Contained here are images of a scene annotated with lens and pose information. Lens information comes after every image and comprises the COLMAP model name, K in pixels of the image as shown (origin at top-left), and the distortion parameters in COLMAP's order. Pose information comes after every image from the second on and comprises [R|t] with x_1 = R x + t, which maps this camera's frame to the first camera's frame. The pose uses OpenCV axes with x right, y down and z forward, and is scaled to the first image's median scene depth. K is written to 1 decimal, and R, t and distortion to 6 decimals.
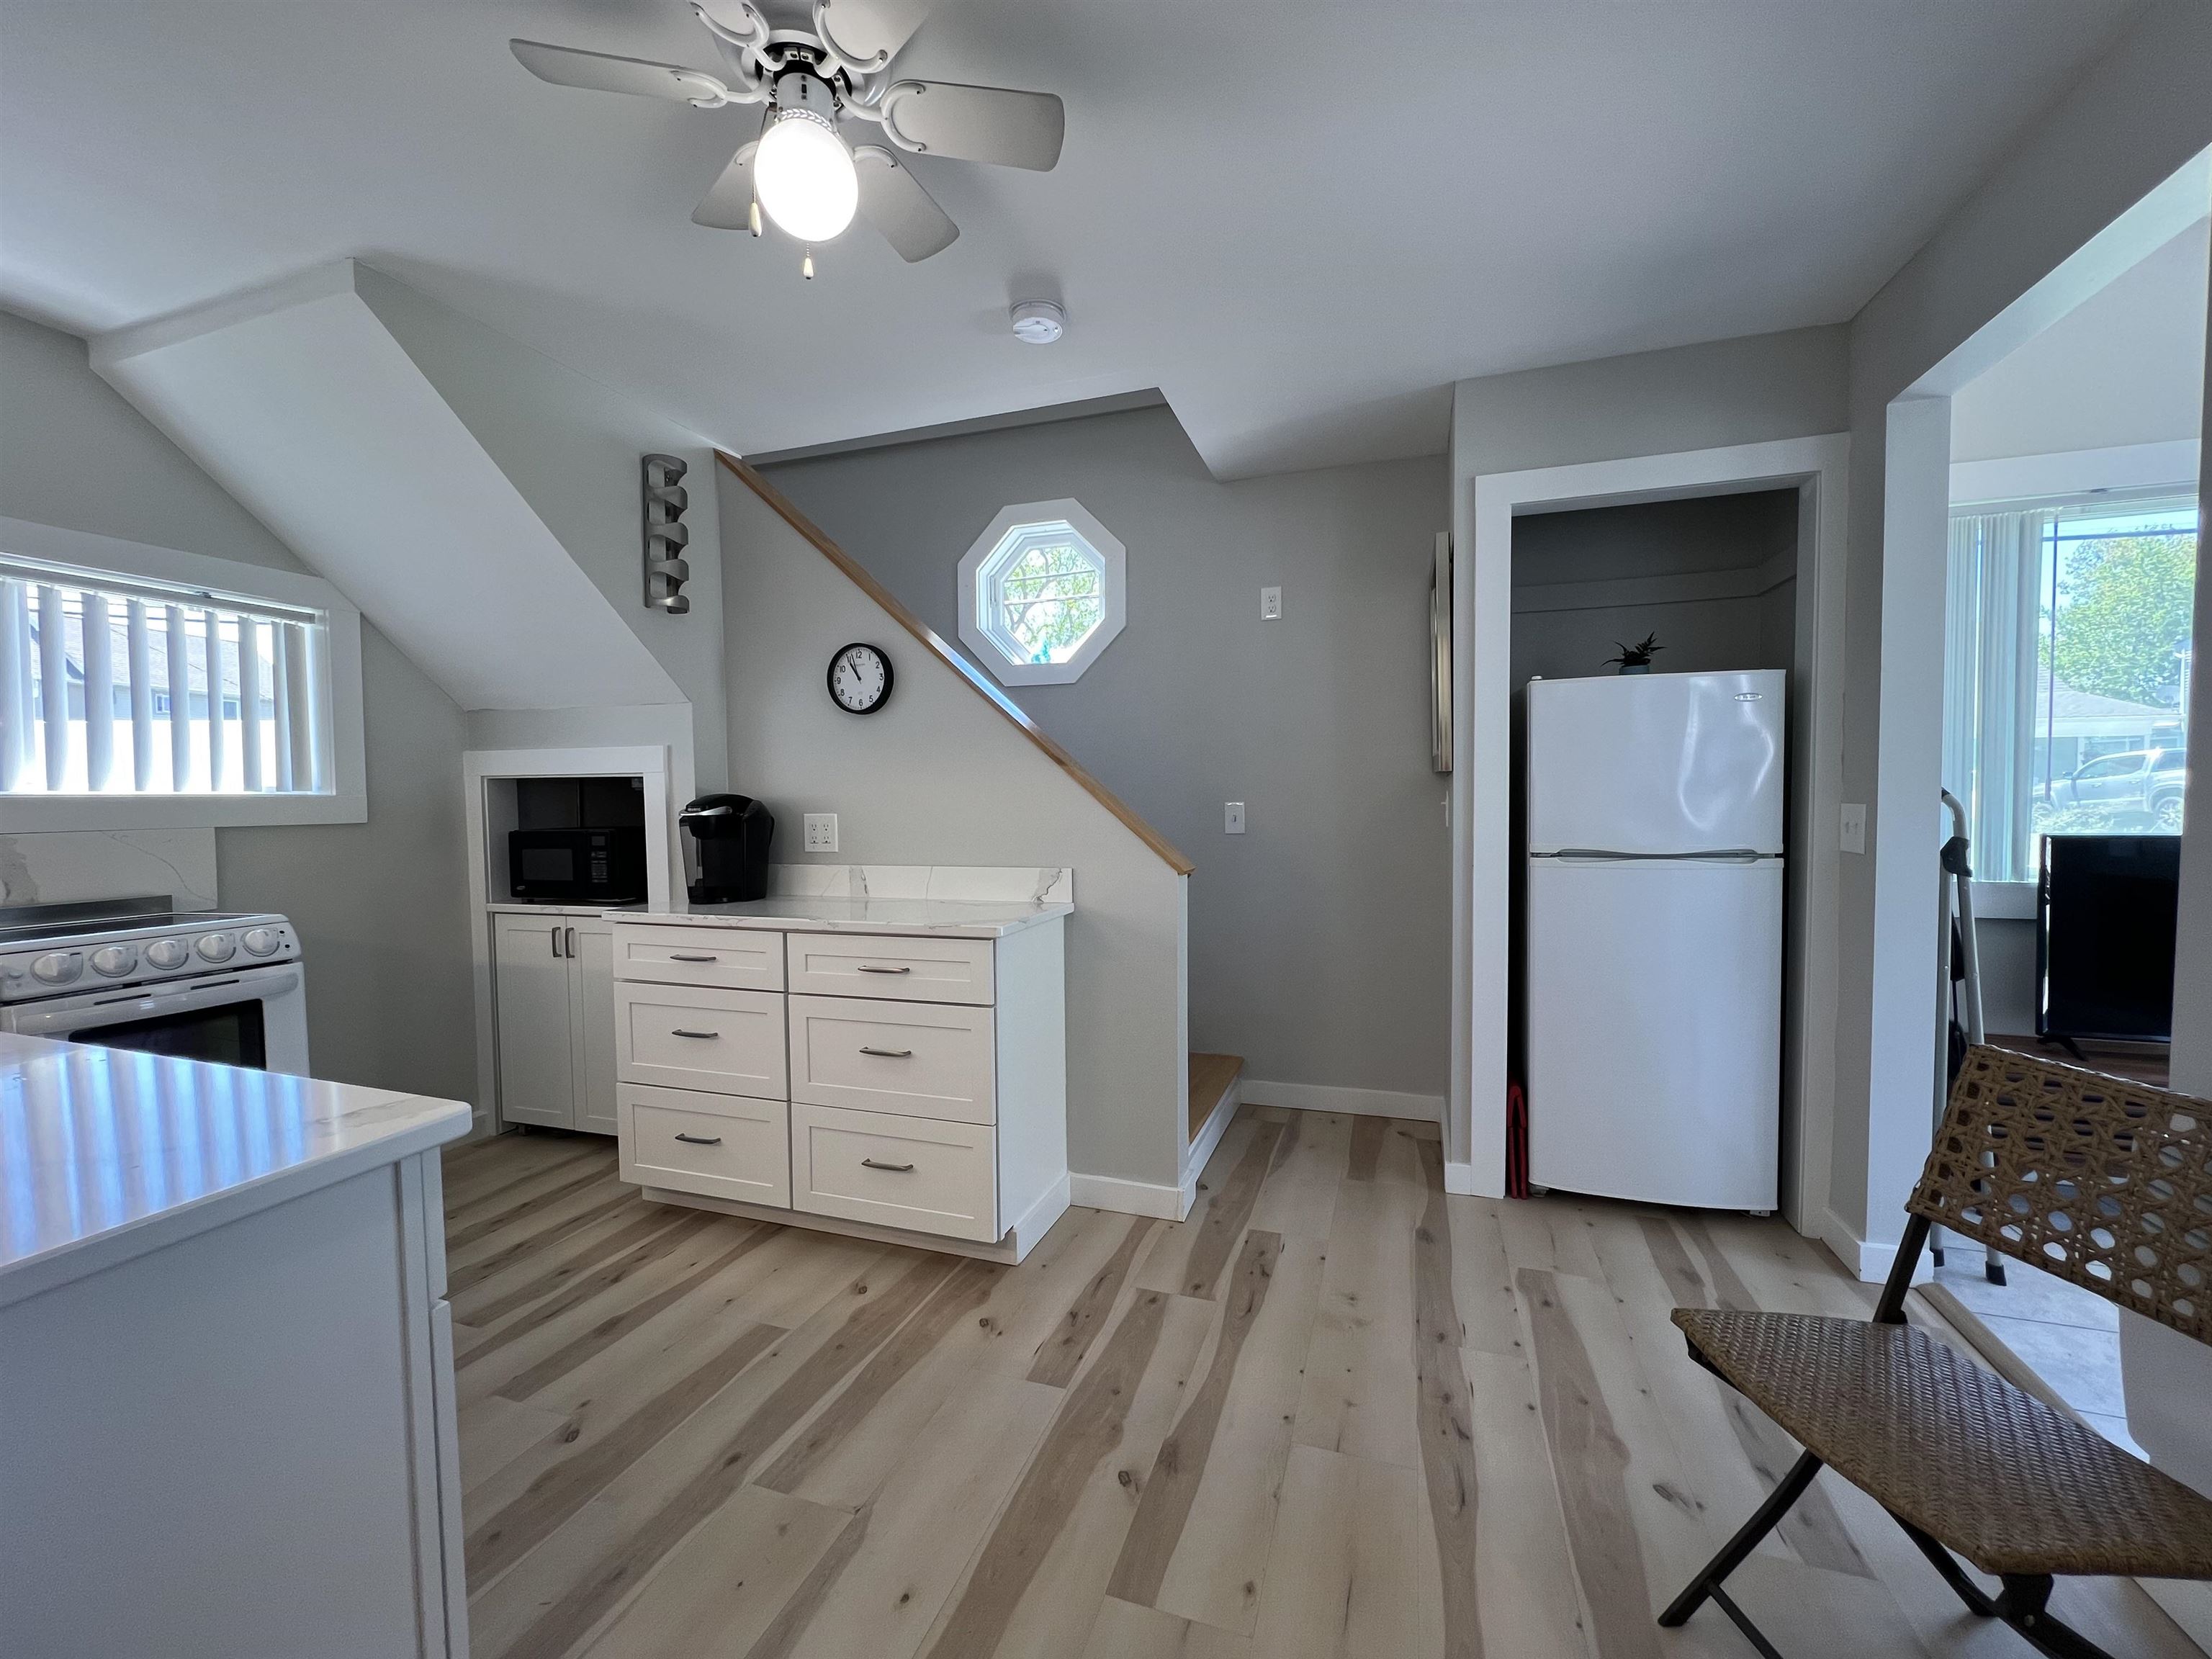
lens RADIAL K [[885.4, 0, 1101.7], [0, 885.4, 826.0], [0, 0, 1]] dist [-0.002028, 0.000170]
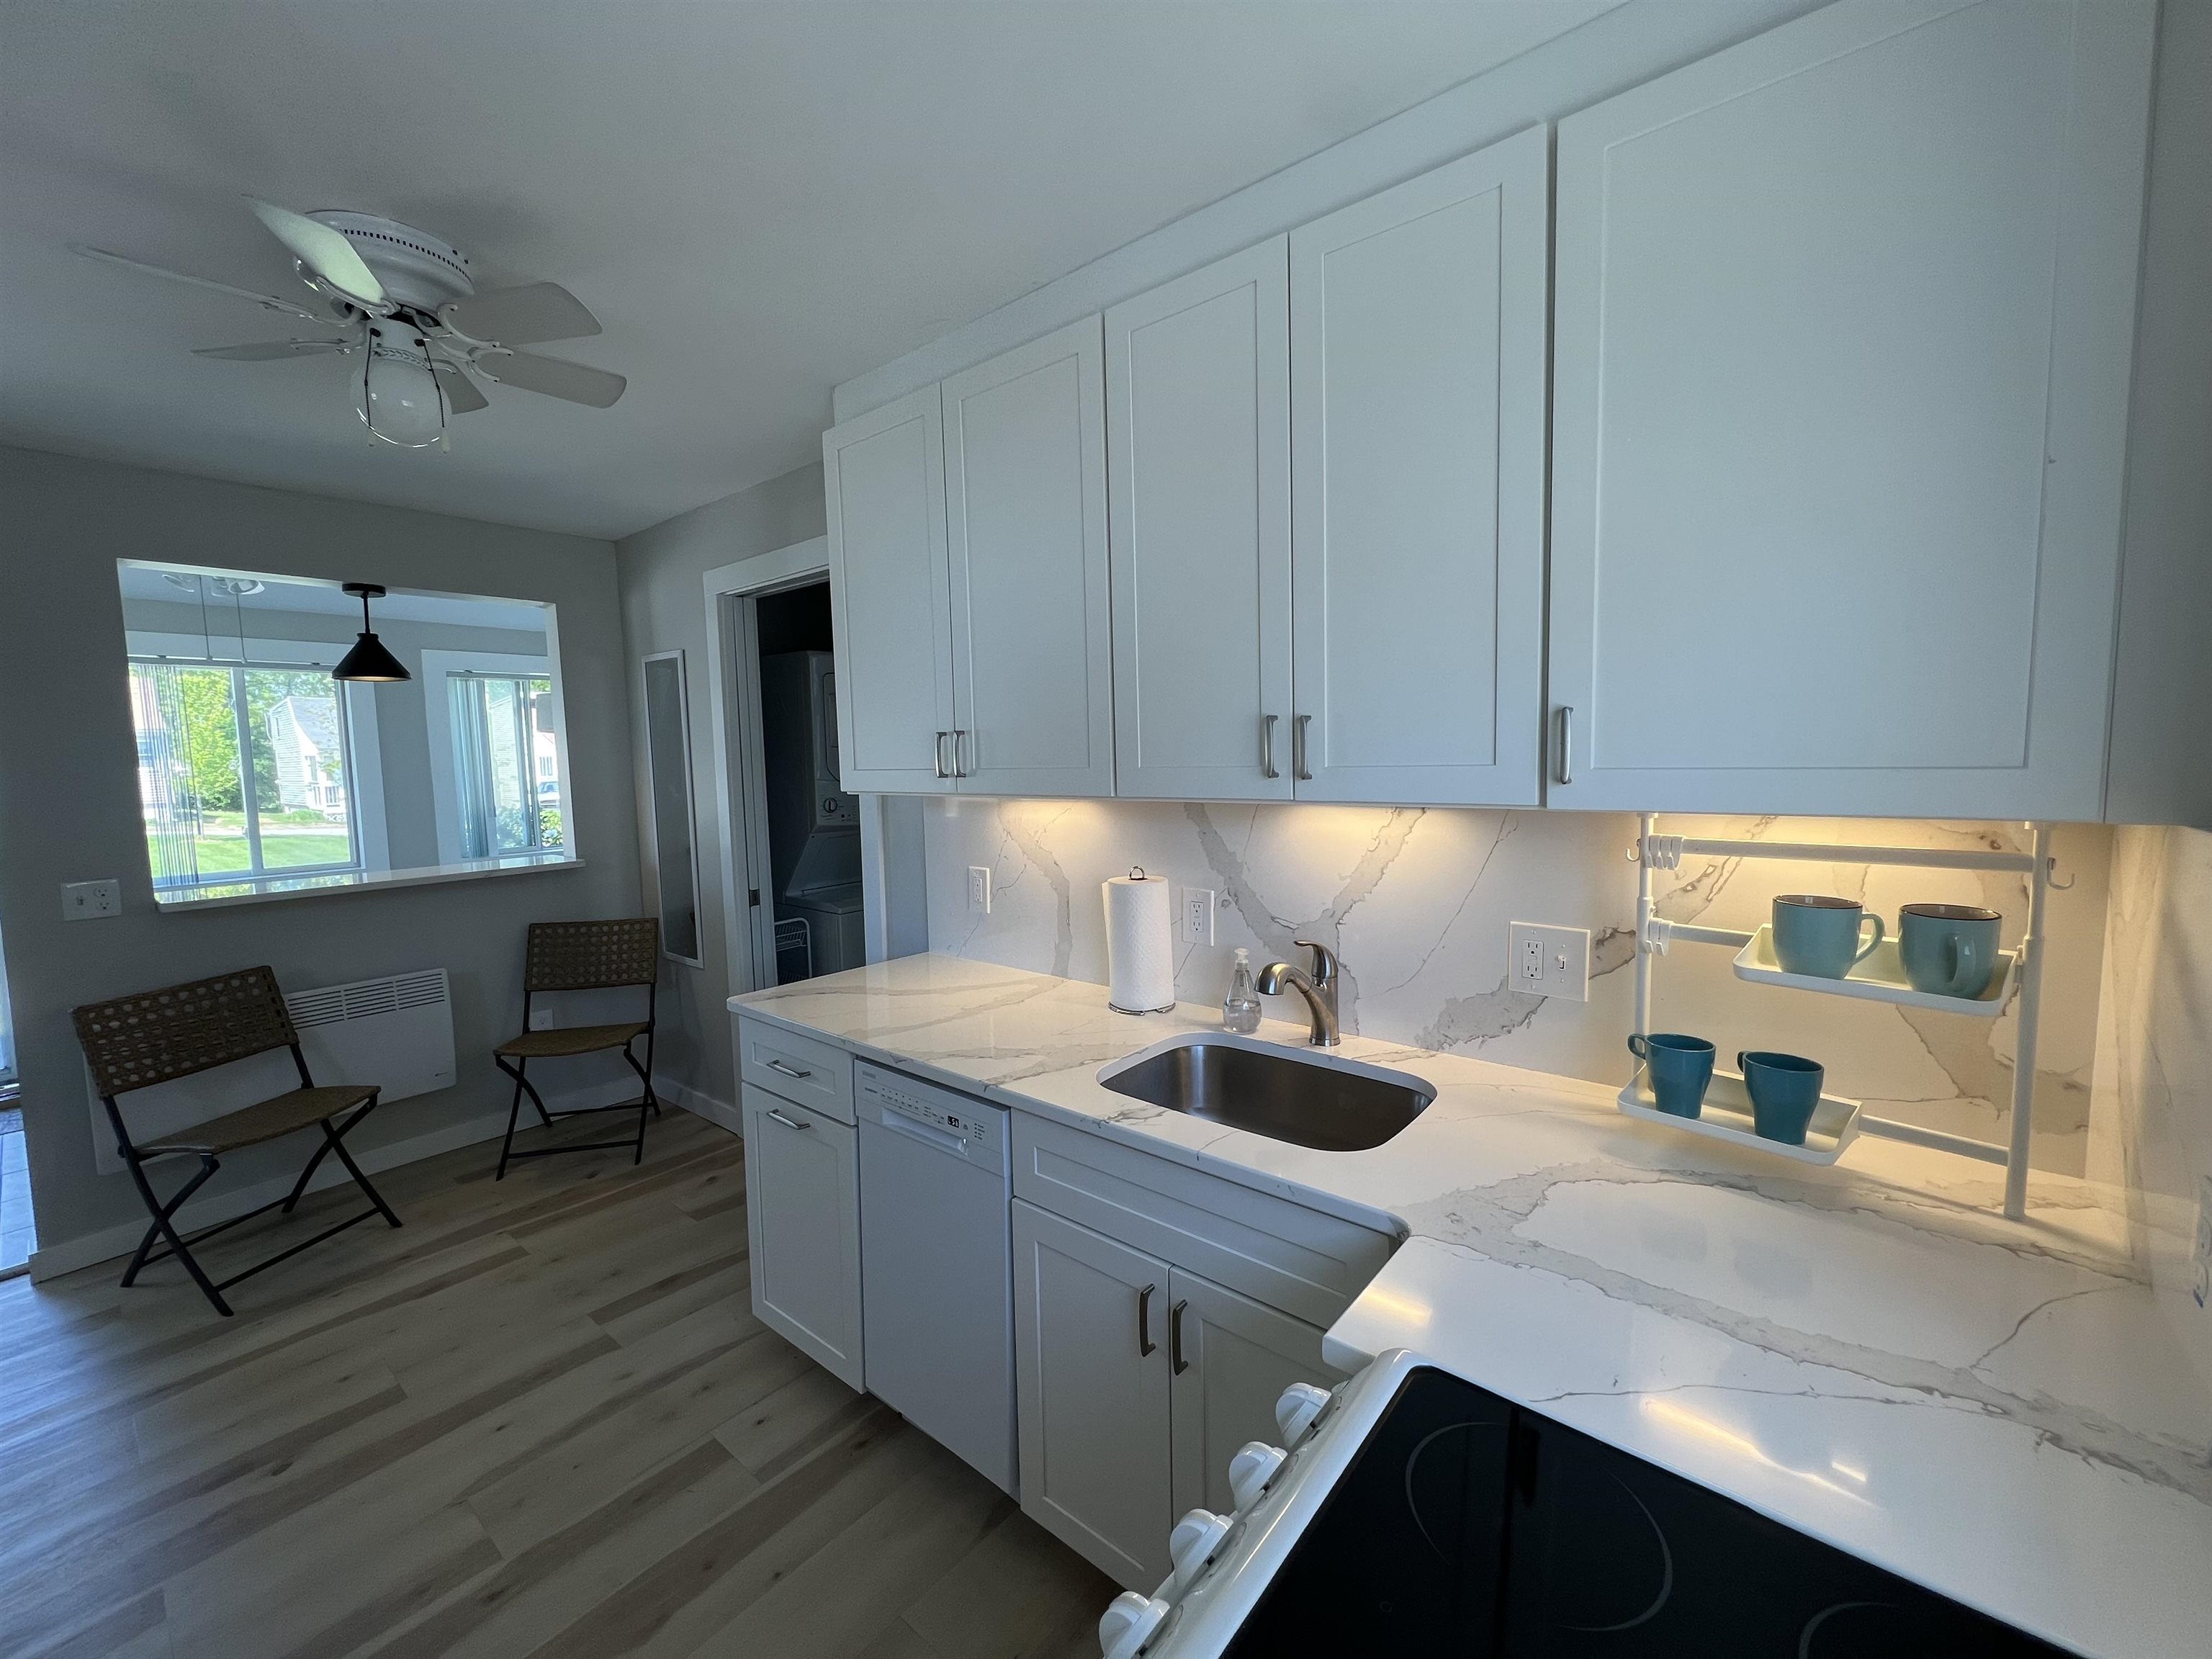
lens RADIAL K [[885.4, 0, 1100.5], [0, 885.4, 827.0], [0, 0, 1]] dist [-0.002028, 0.000170]
pose [[-0.939598, 0.001024, 0.342279, -0.873123], [0.044515, 0.991868, 0.119232, -0.134559], [-0.339373, 0.127267, -0.932003, 0.995521]]
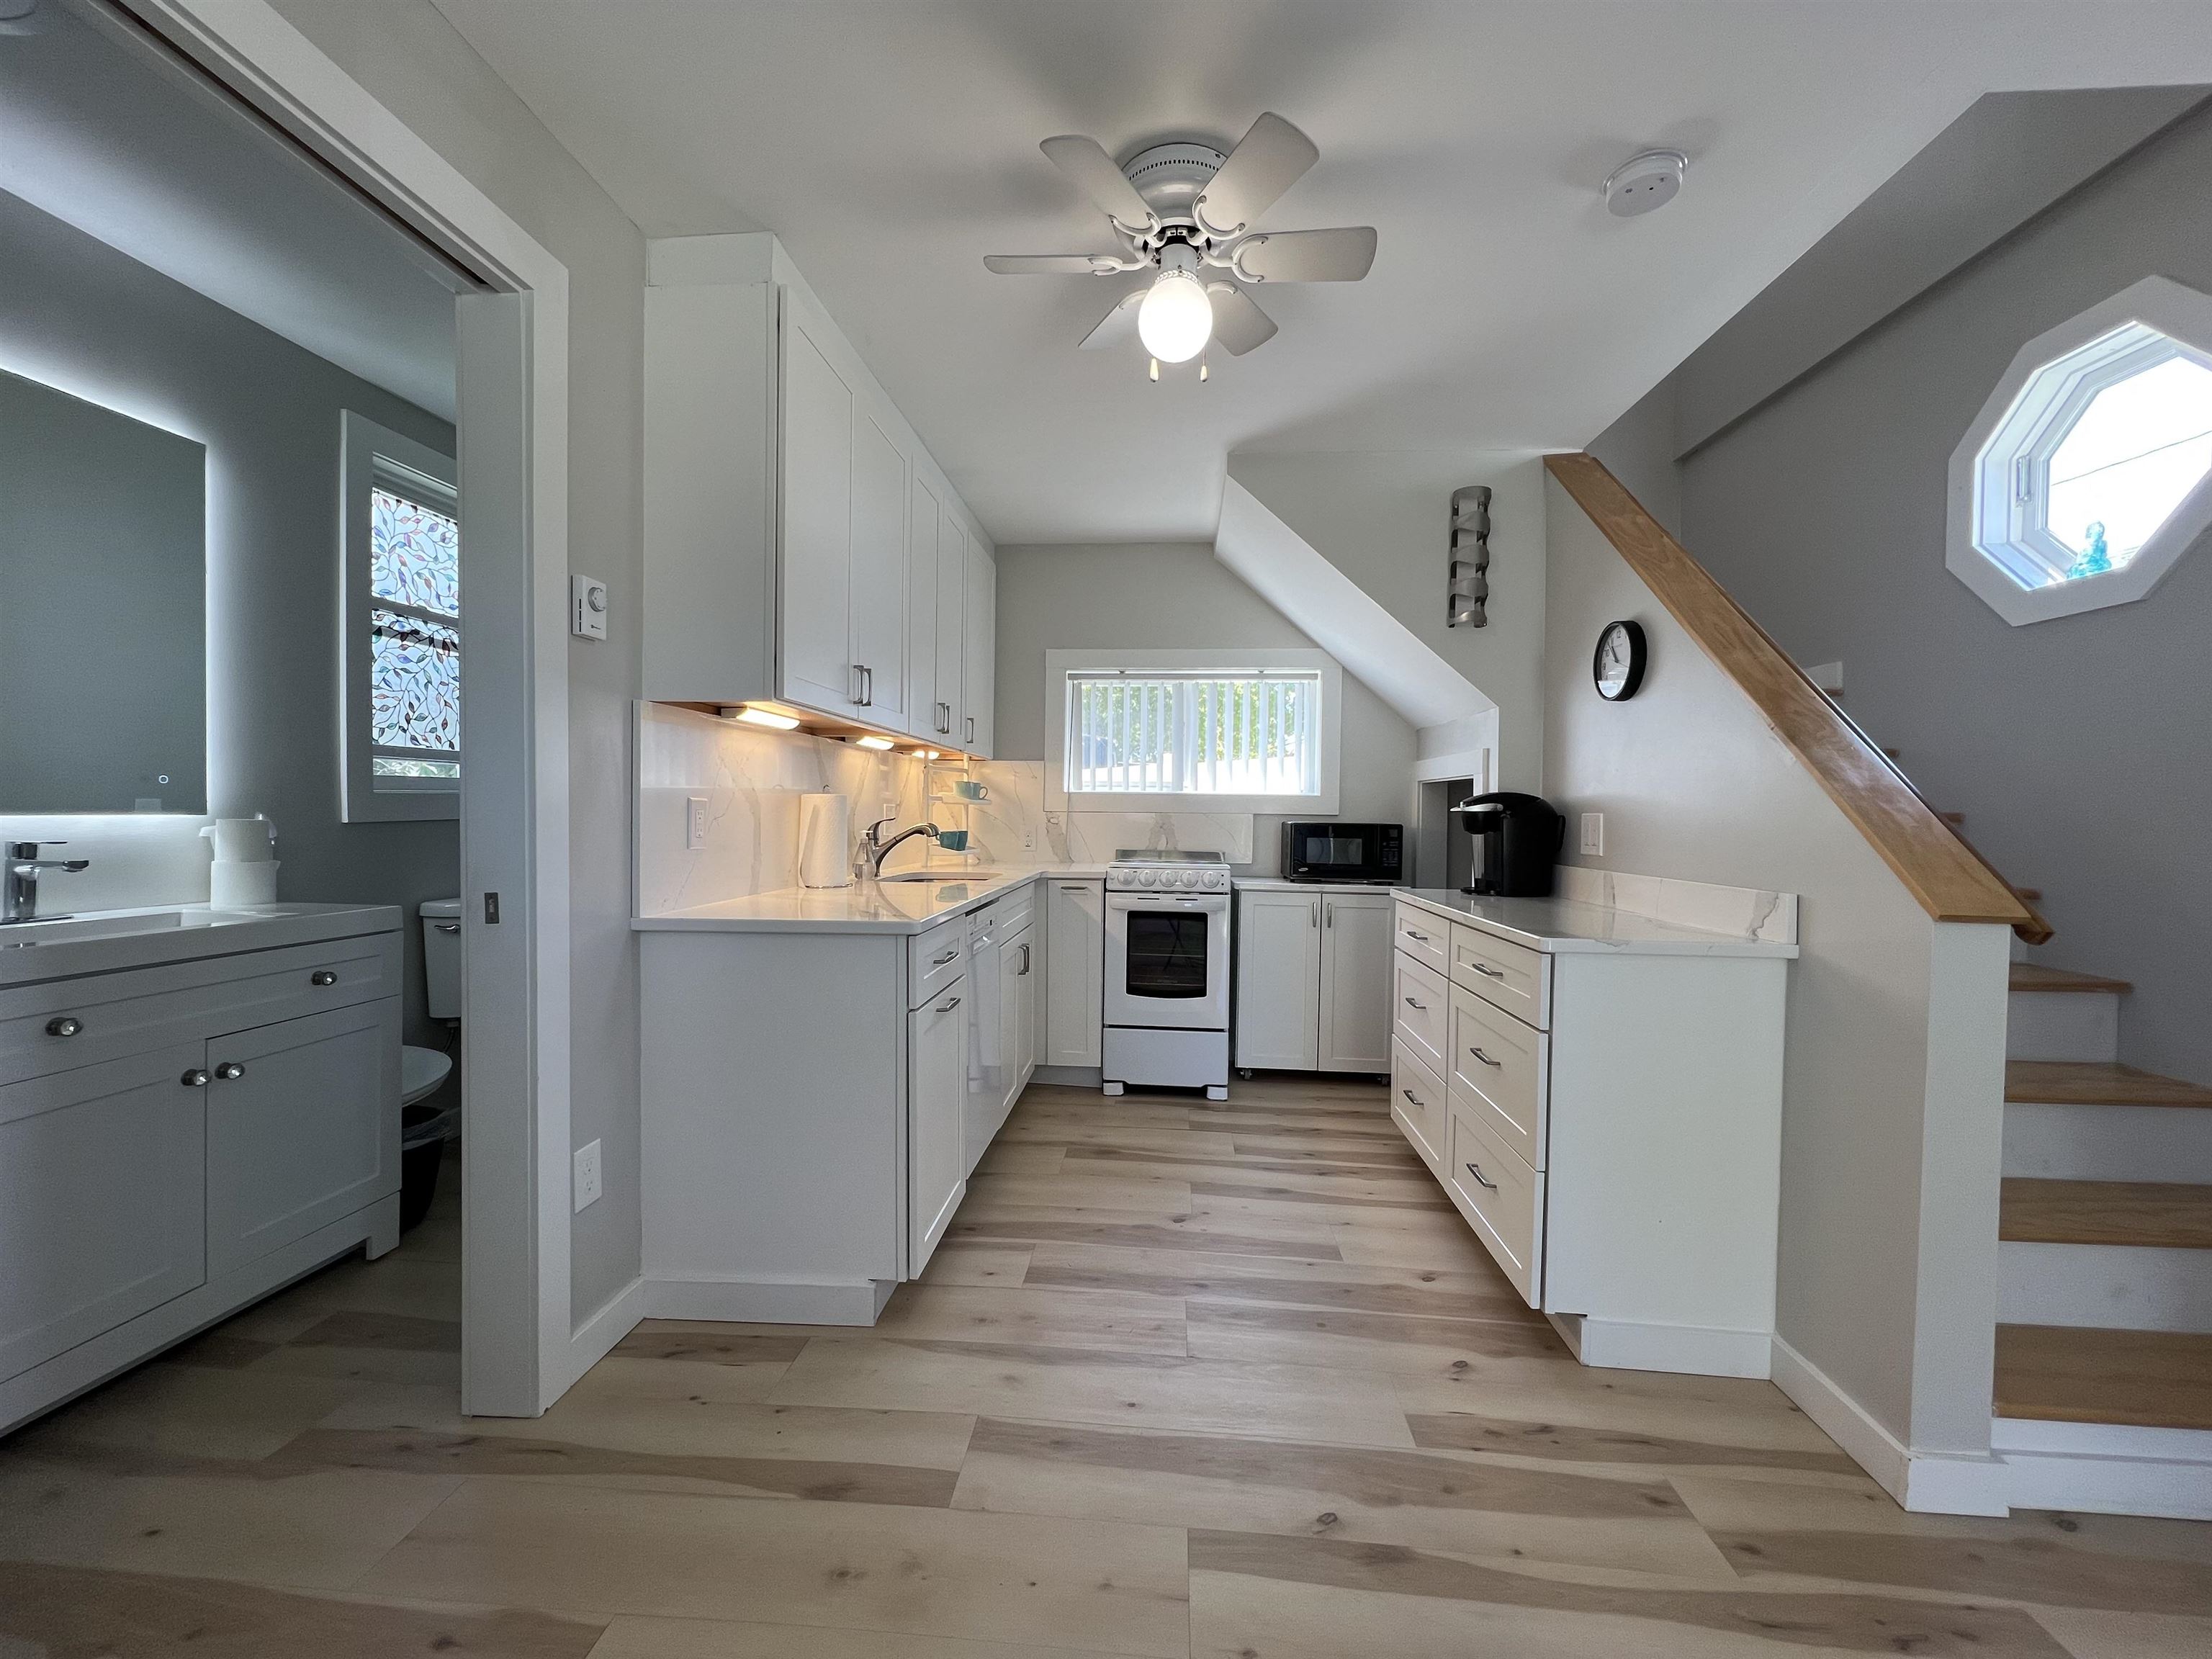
lens RADIAL K [[885.4, 0, 1099.2], [0, 885.4, 824.1], [0, 0, 1]] dist [-0.002028, 0.000170]
pose [[0.248252, 0.026918, -0.968321, 0.509965], [-0.050404, 0.998619, 0.014838, 0.010726], [0.967383, 0.045123, 0.249266, 0.311633]]
